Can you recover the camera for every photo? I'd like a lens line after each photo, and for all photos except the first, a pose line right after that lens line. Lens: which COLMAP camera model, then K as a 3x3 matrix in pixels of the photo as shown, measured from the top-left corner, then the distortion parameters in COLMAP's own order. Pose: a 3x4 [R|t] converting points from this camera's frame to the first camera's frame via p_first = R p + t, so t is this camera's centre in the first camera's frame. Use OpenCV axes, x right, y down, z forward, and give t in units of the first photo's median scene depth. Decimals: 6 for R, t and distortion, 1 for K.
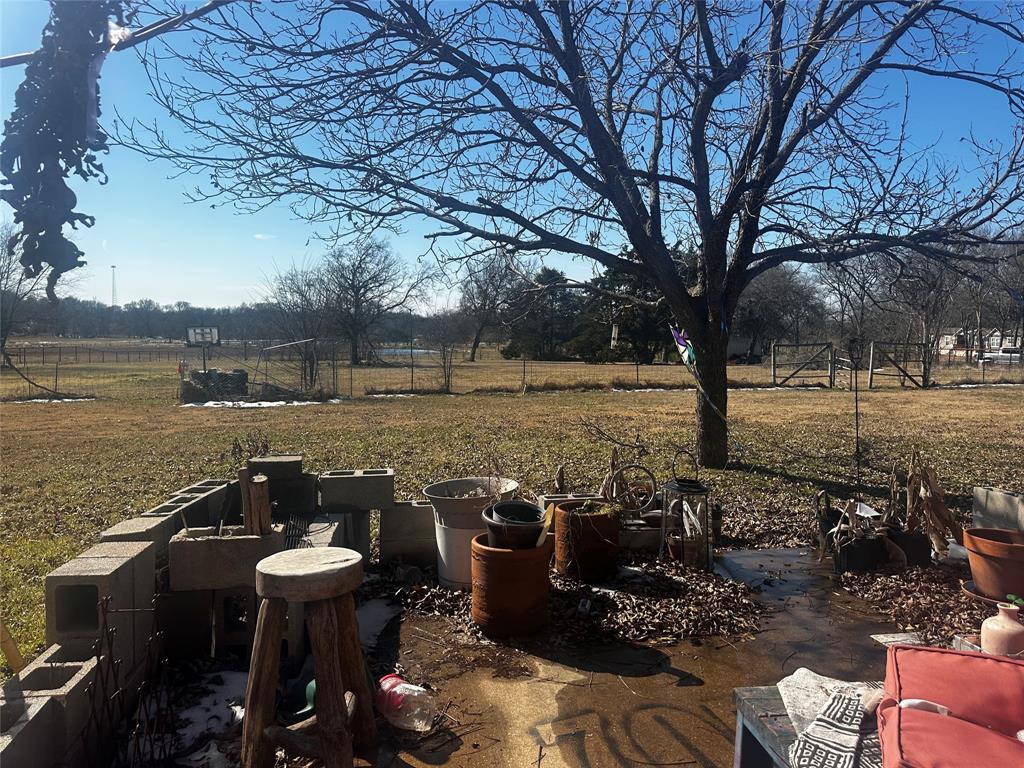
lens RADIAL K [[724.0, 0, 510.3], [0, 724.0, 386.1], [0, 0, 1]] dist [0.018773, -0.033700]
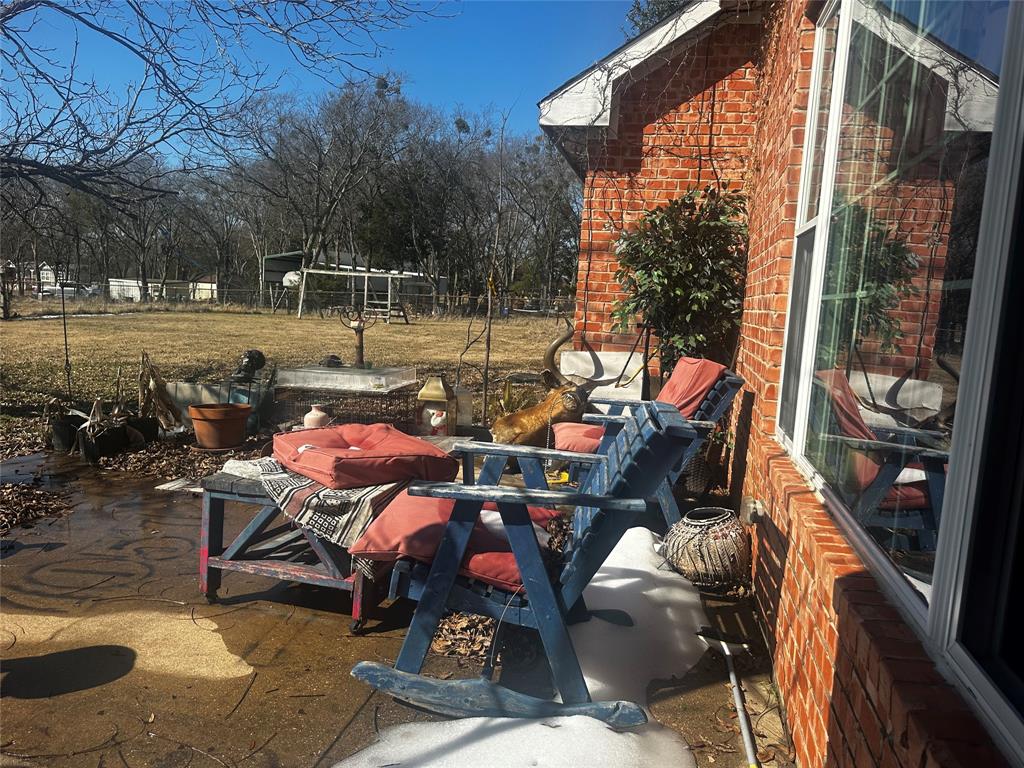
lens RADIAL K [[724.0, 0, 514.0], [0, 724.0, 385.3], [0, 0, 1]] dist [0.018773, -0.033700]
pose [[0.400470, -0.096207, 0.911245, -0.327086], [0.014346, 0.995009, 0.098746, 0.028895], [-0.916198, -0.026473, 0.399851, -0.091643]]
